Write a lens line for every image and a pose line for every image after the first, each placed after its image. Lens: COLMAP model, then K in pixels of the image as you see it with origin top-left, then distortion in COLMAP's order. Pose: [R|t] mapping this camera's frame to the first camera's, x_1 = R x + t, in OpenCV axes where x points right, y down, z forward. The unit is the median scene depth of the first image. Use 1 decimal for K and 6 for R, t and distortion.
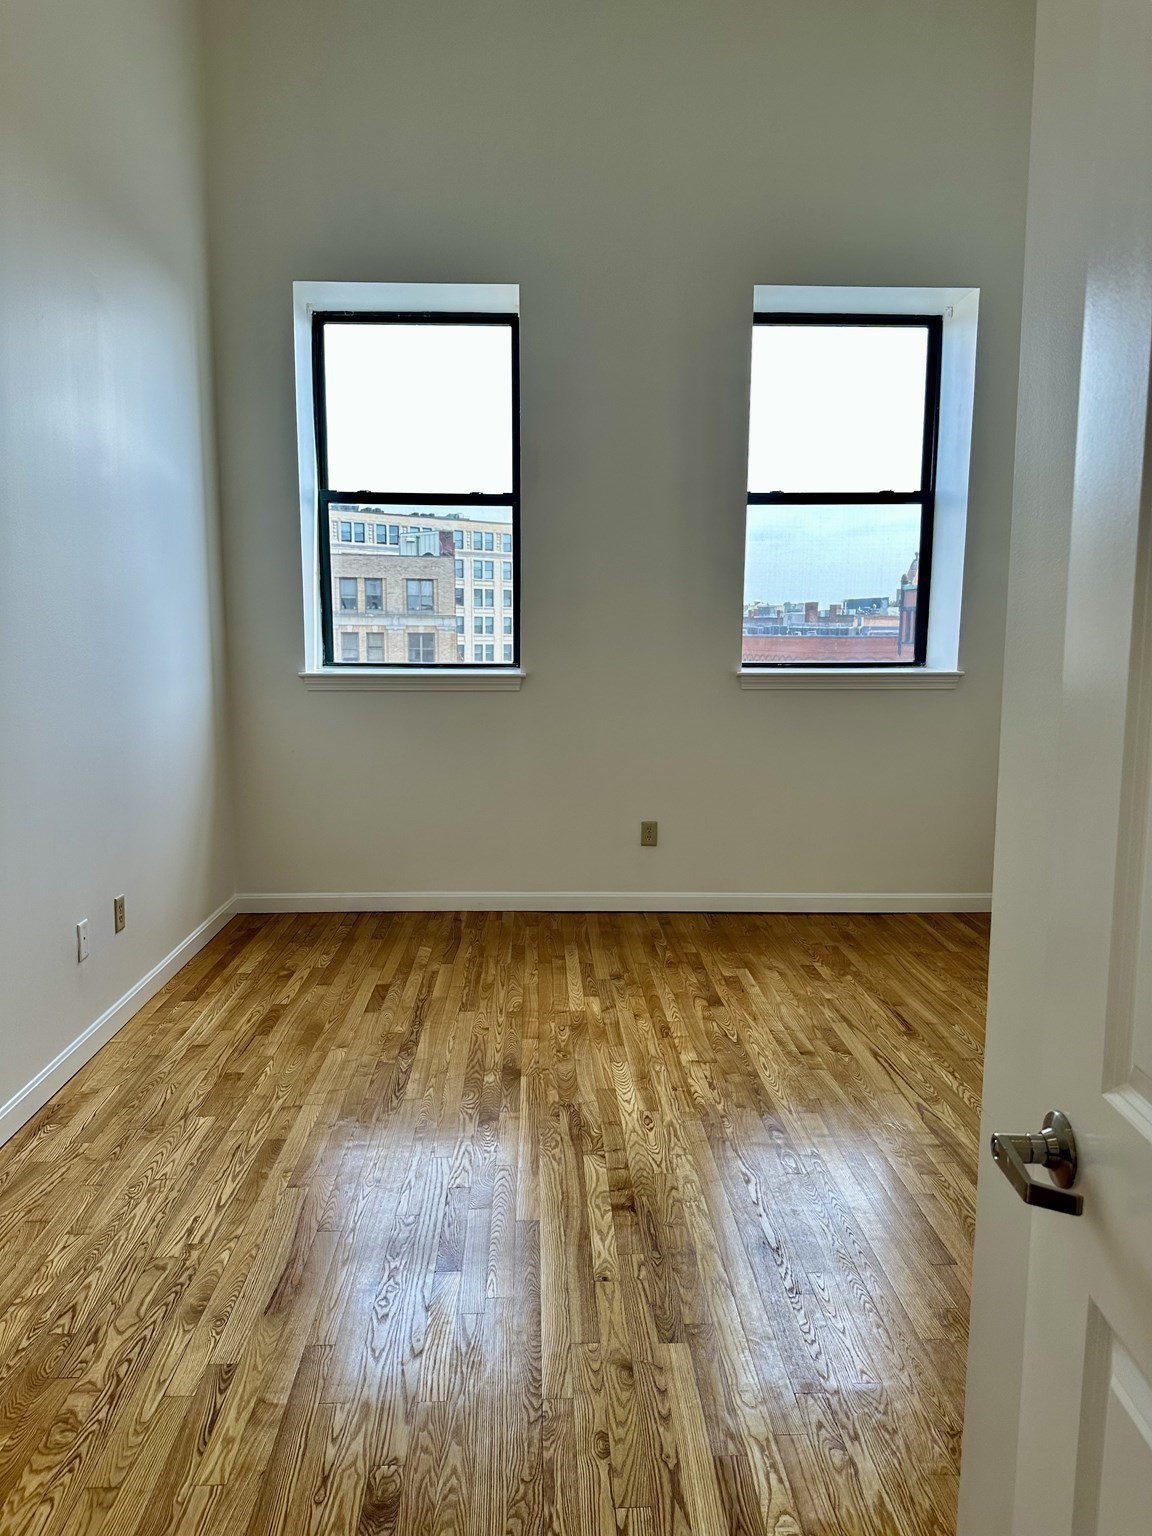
lens RADIAL K [[1069.3, 0, 570.6], [0, 1069.3, 763.9], [0, 0, 1]] dist [0.050390, -0.076234]
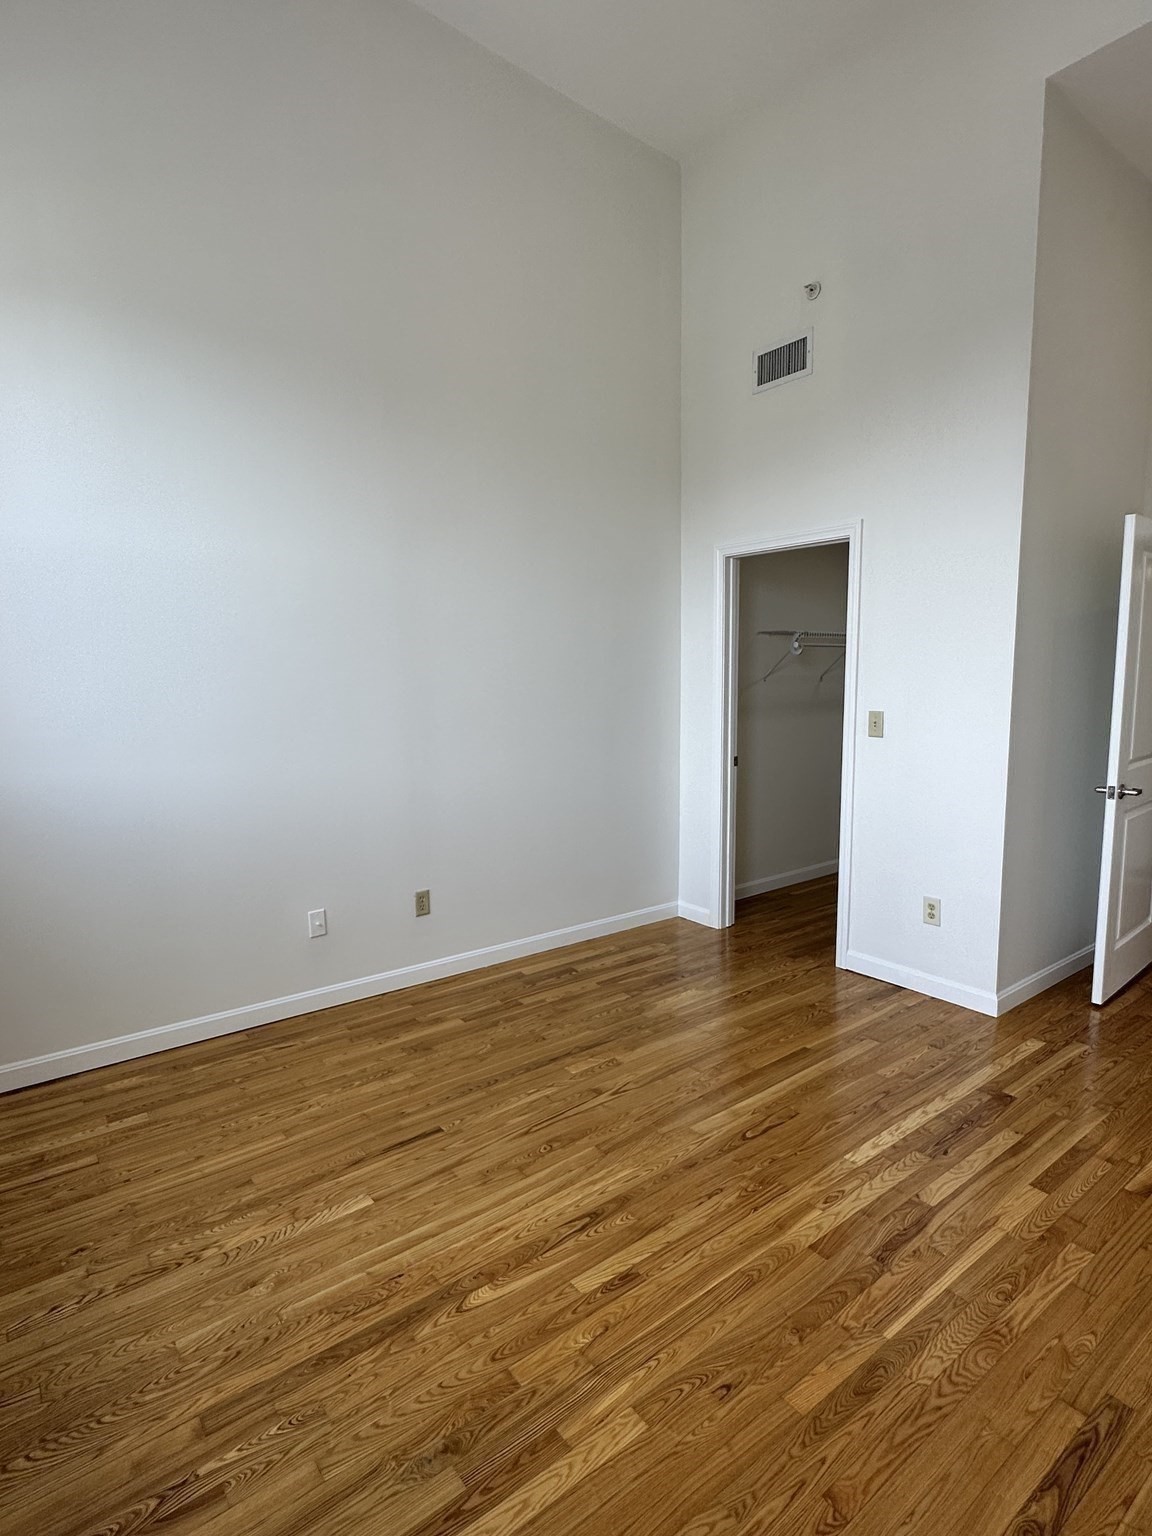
lens RADIAL K [[801.4, 0, 581.3], [0, 801.4, 766.1], [0, 0, 1]] dist [-0.000498, -0.001011]
pose [[-0.580135, -0.103236, 0.807951, -0.278745], [0.110182, 0.972871, 0.203423, -0.183985], [-0.807033, 0.207035, -0.553022, 1.208969]]
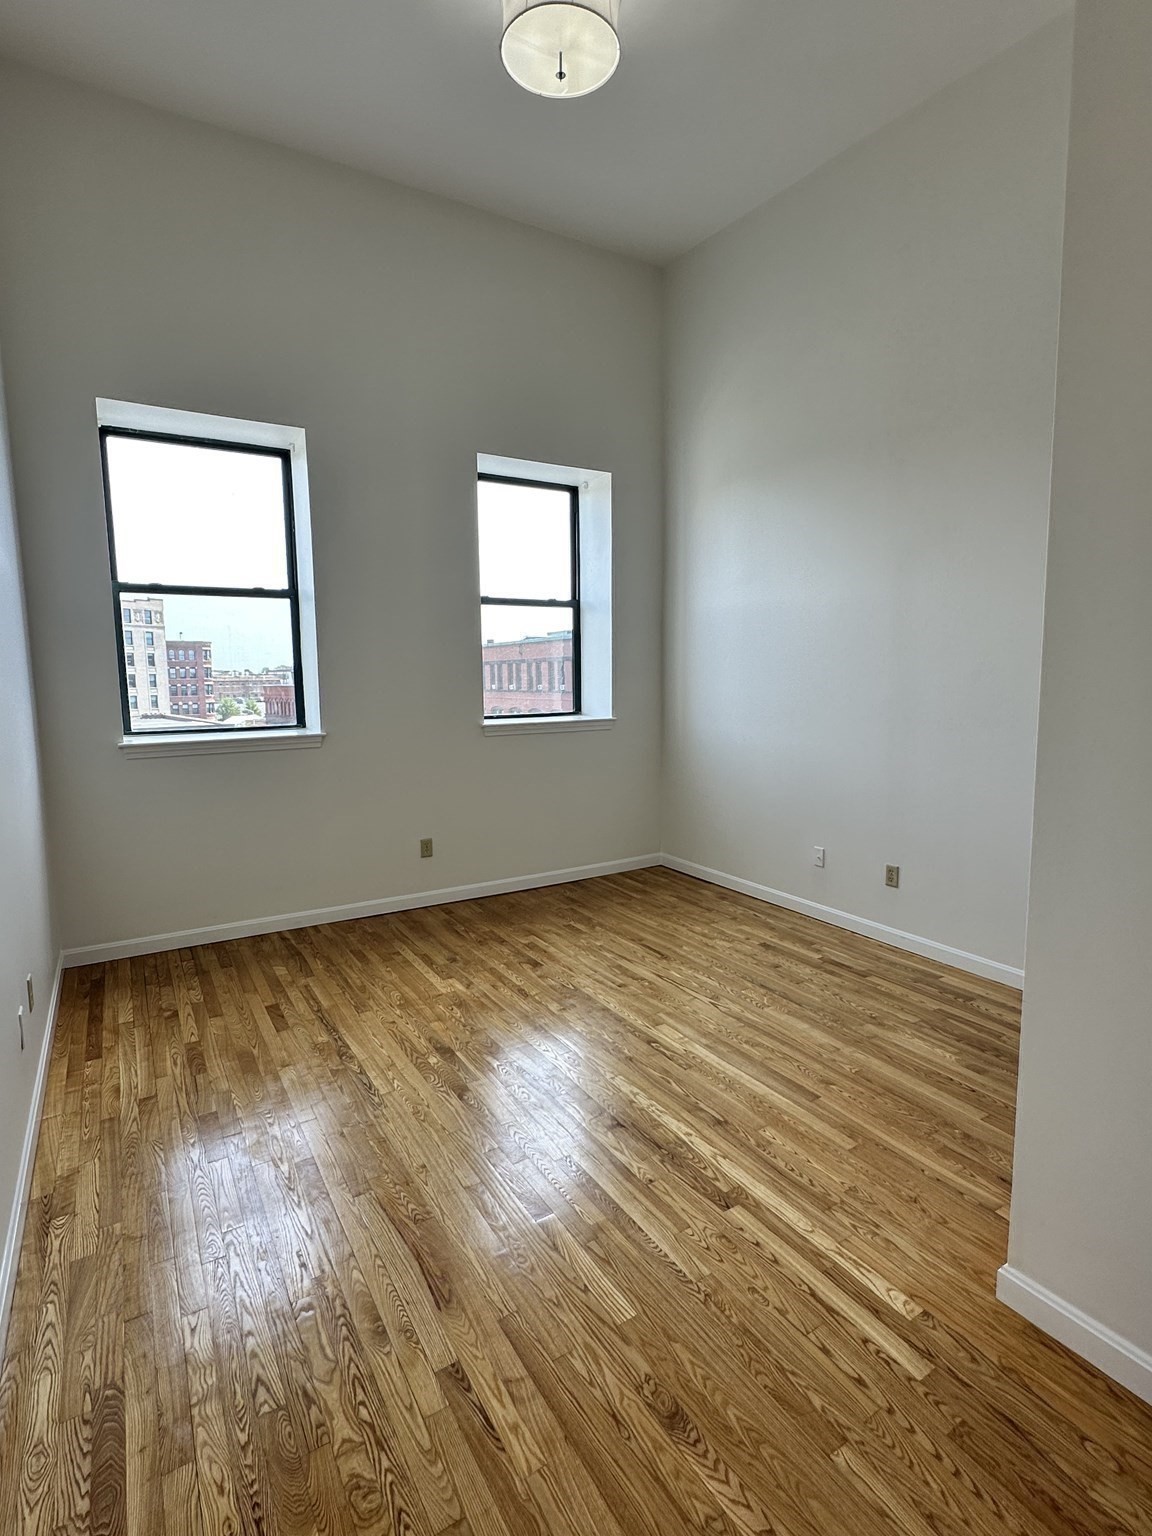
lens RADIAL K [[750.8, 0, 573.9], [0, 750.8, 761.2], [0, 0, 1]] dist [-0.008905, -0.006726]
pose [[0.871059, -0.070885, 0.486037, -0.292088], [0.079653, 0.996819, 0.002627, -0.041101], [-0.484677, 0.036426, 0.873934, 0.118061]]
